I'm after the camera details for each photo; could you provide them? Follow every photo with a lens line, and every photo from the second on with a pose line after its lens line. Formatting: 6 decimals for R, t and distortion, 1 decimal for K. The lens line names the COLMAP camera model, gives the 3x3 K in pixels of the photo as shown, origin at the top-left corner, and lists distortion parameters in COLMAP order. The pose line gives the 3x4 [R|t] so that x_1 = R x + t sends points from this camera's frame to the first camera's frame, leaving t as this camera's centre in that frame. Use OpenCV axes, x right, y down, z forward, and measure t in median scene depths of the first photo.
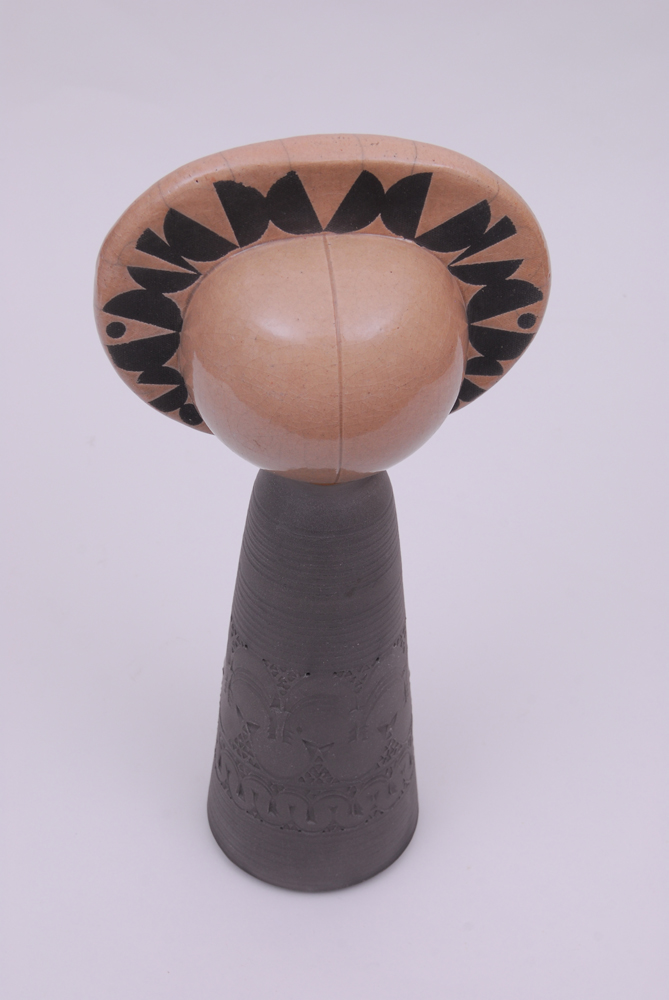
lens RADIAL K [[1726.0, 0, 334.5], [0, 1726.0, 500.0], [0, 0, 1]] dist [-0.157462, 0.237037]
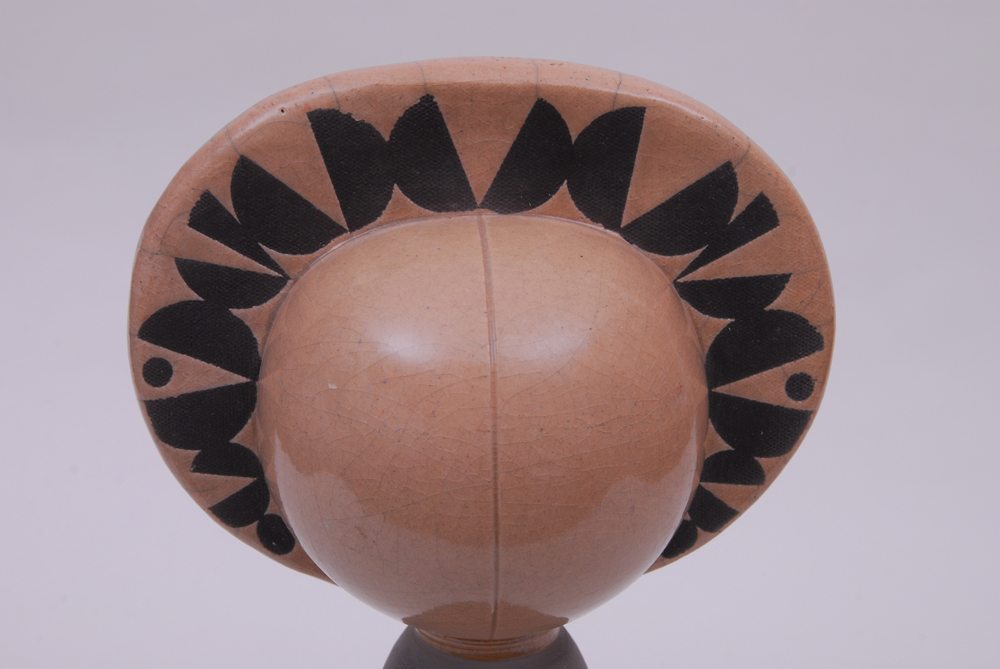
lens RADIAL K [[1726.0, 0, 478.8], [0, 1726.0, 334.2], [0, 0, 1]] dist [-0.157462, 0.237037]
pose [[0.997817, 0.006493, -0.065715, 0.036548], [-0.031851, 0.919068, -0.392809, 0.141540], [0.057846, 0.394045, 0.917269, 0.423243]]
